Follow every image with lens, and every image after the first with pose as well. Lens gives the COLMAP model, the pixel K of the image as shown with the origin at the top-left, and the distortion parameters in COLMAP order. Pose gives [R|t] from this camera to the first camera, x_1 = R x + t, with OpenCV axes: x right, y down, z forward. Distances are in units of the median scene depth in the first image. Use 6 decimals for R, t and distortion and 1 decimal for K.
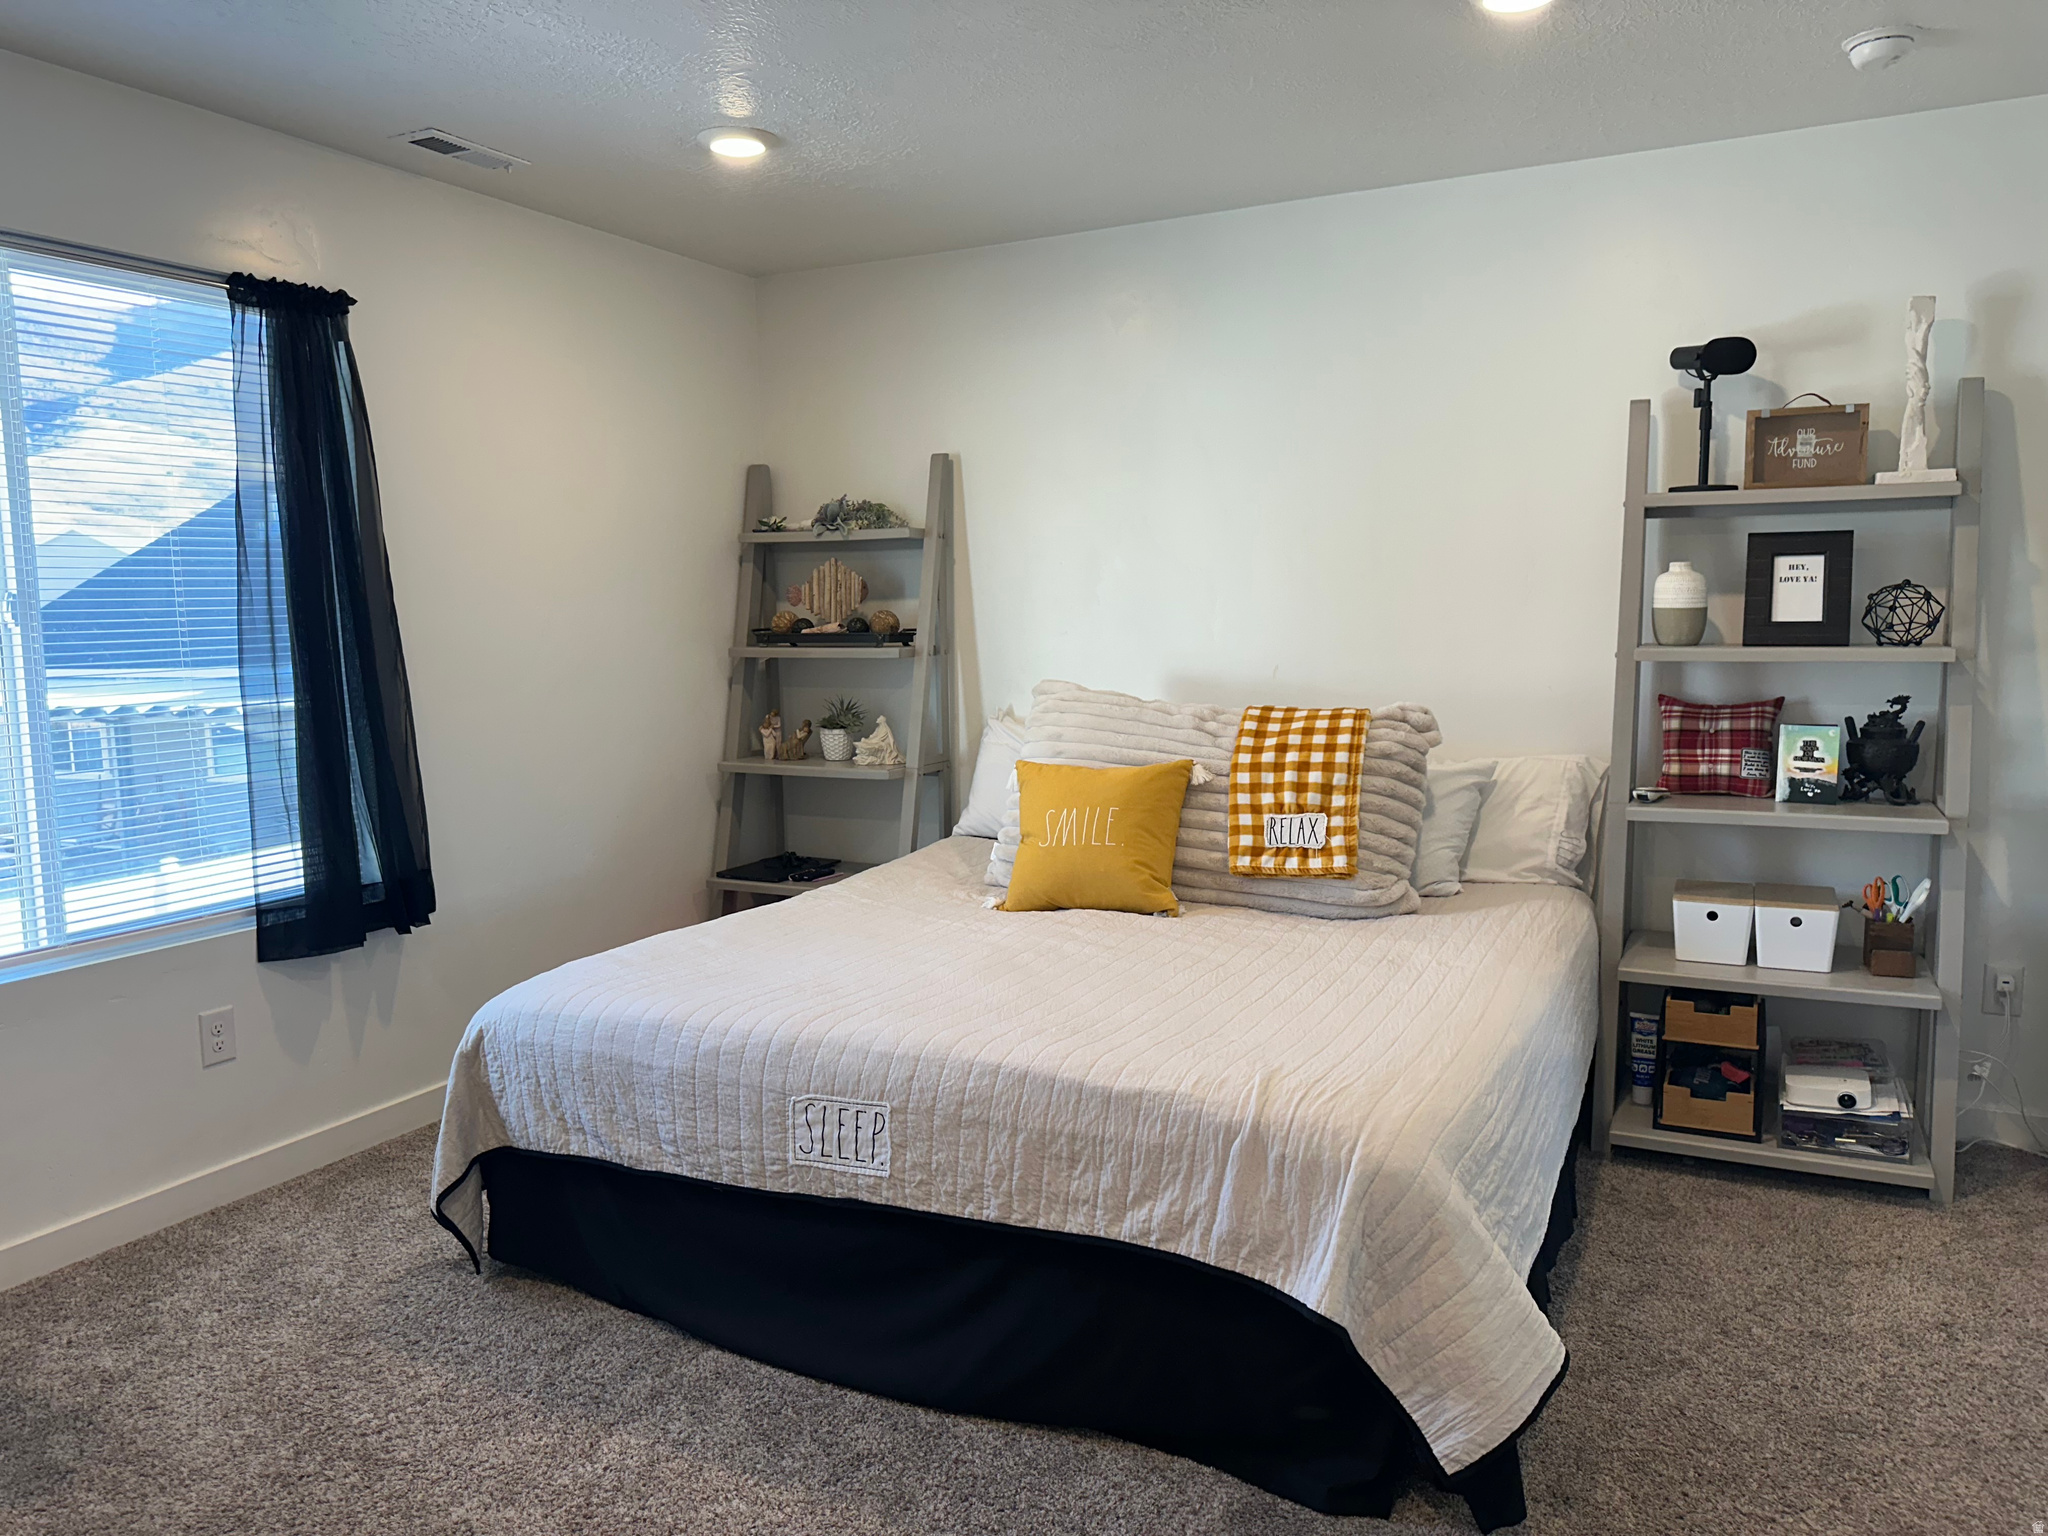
lens RADIAL K [[1454.9, 0, 1024.0], [0, 1454.9, 768.0], [0, 0, 1]] dist [0.096325, -0.095335]
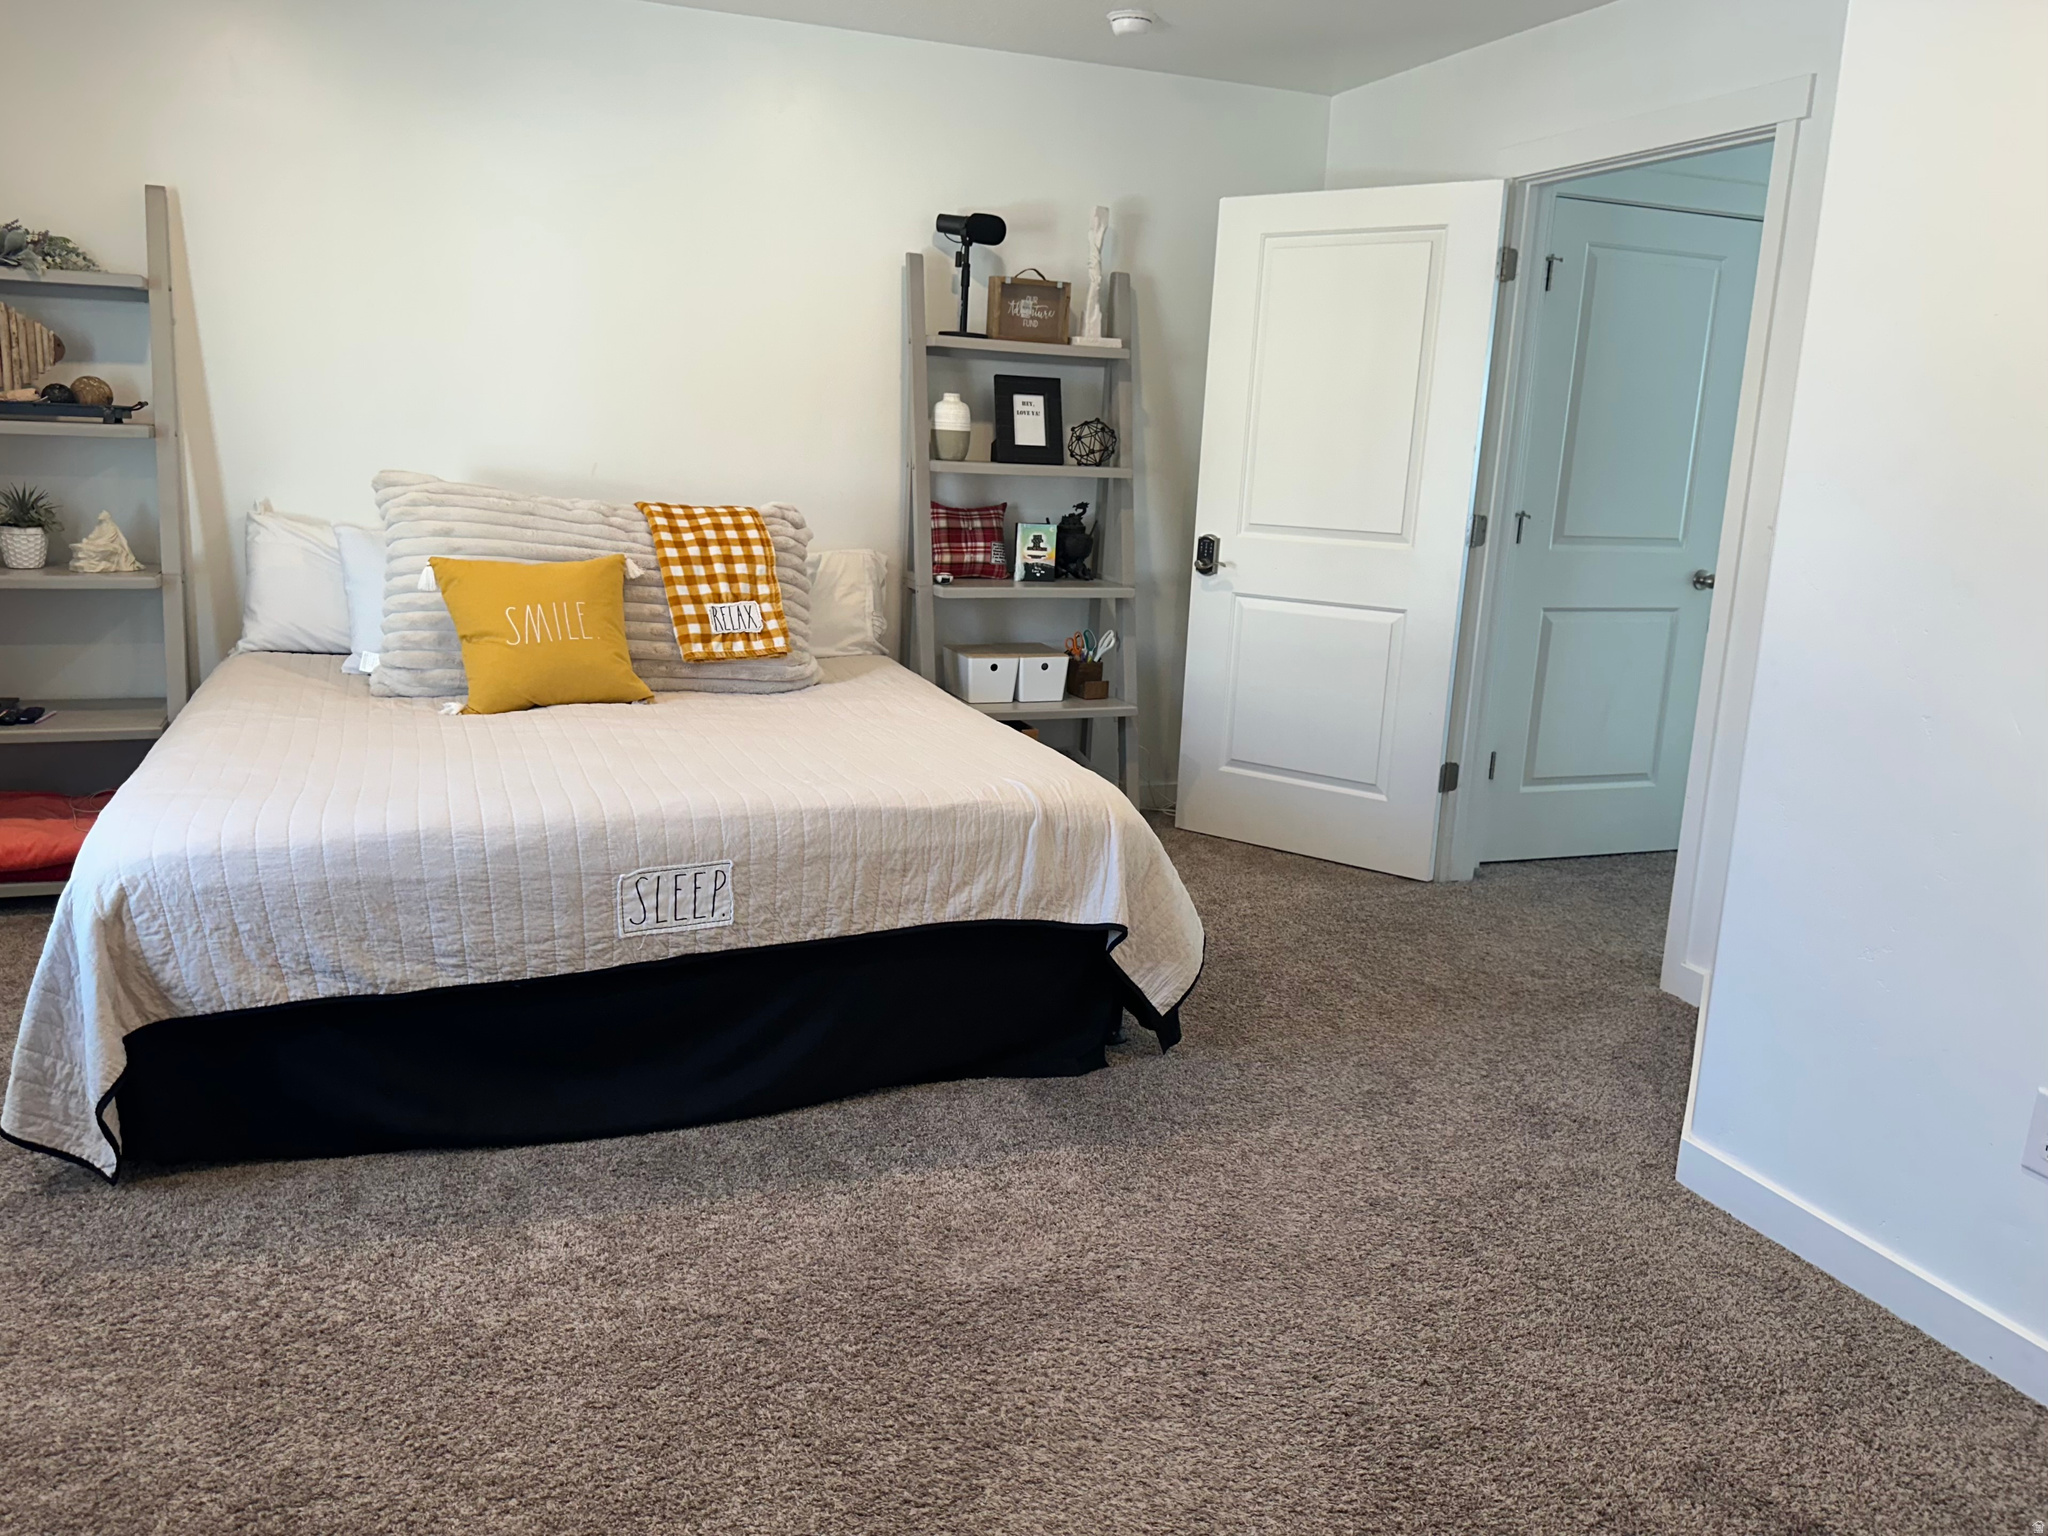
lens RADIAL K [[1559.2, 0, 1024.0], [0, 1559.2, 768.0], [0, 0, 1]] dist [0.185311, -0.306496]
pose [[0.663071, -0.113643, 0.739880, -0.569942], [0.029910, 0.991642, 0.125508, 0.013074], [-0.747959, -0.061091, 0.660928, 0.038579]]
